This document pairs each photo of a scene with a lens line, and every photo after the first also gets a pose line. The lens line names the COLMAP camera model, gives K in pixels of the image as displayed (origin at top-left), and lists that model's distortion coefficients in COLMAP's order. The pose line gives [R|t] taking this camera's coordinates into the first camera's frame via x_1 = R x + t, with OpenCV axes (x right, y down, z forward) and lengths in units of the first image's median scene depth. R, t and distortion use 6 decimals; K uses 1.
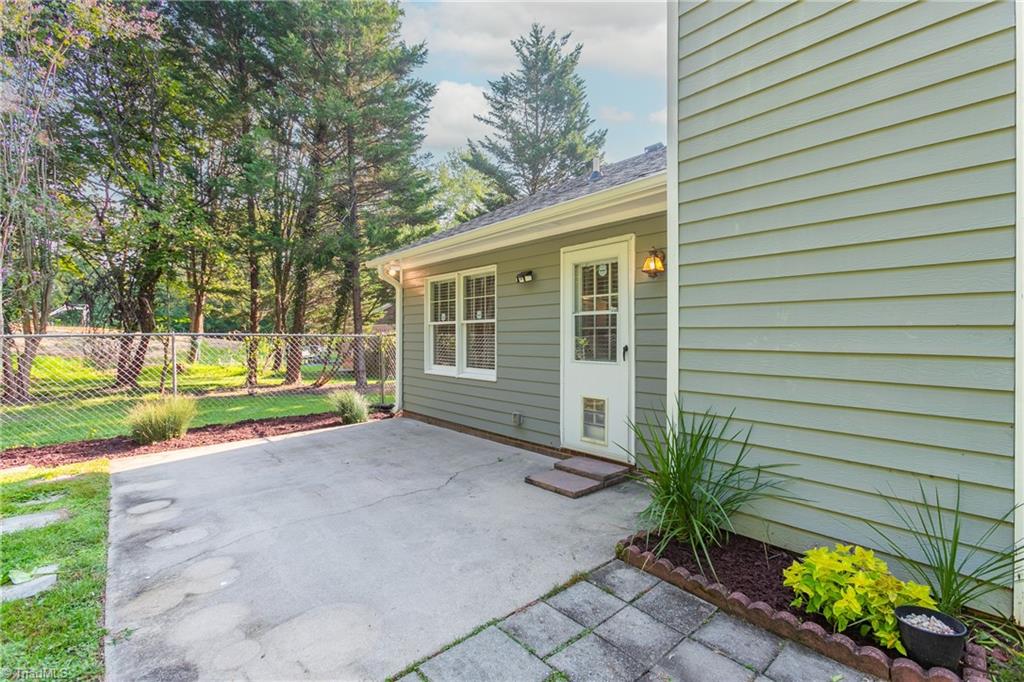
lens RADIAL K [[459.9, 0, 513.2], [0, 459.9, 338.3], [0, 0, 1]] dist [-0.001478, 0.000523]
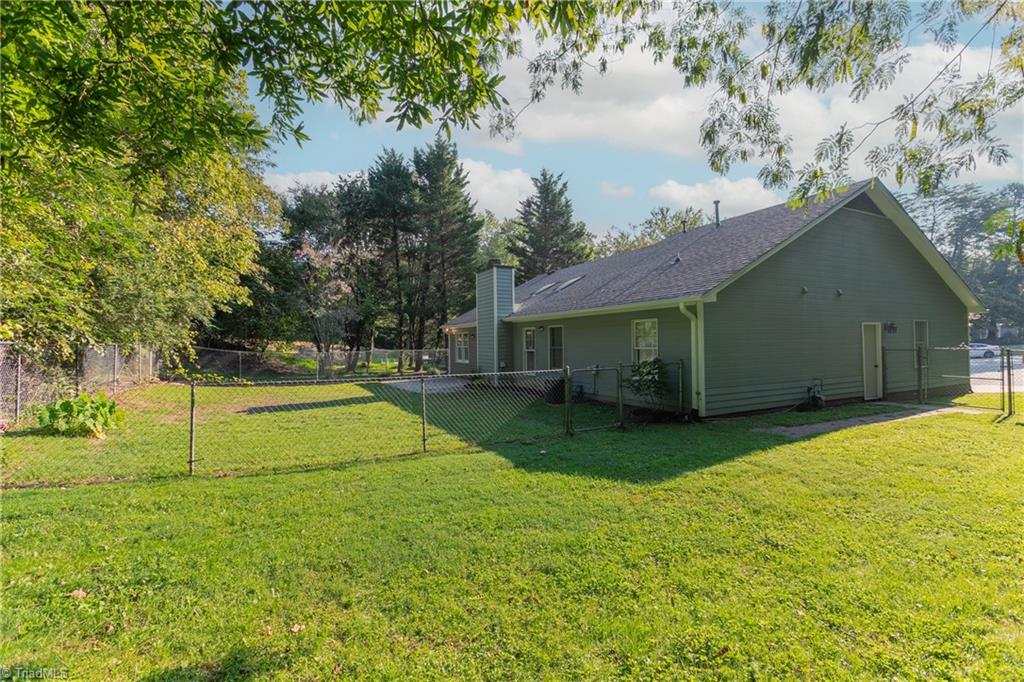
lens RADIAL K [[459.9, 0, 510.5], [0, 459.9, 339.5], [0, 0, 1]] dist [-0.001478, 0.000523]
pose [[0.970472, -0.015115, -0.240741, 0.362833], [0.012678, 0.999852, -0.011671, -0.014825], [0.240882, 0.008274, 0.970519, -0.781003]]
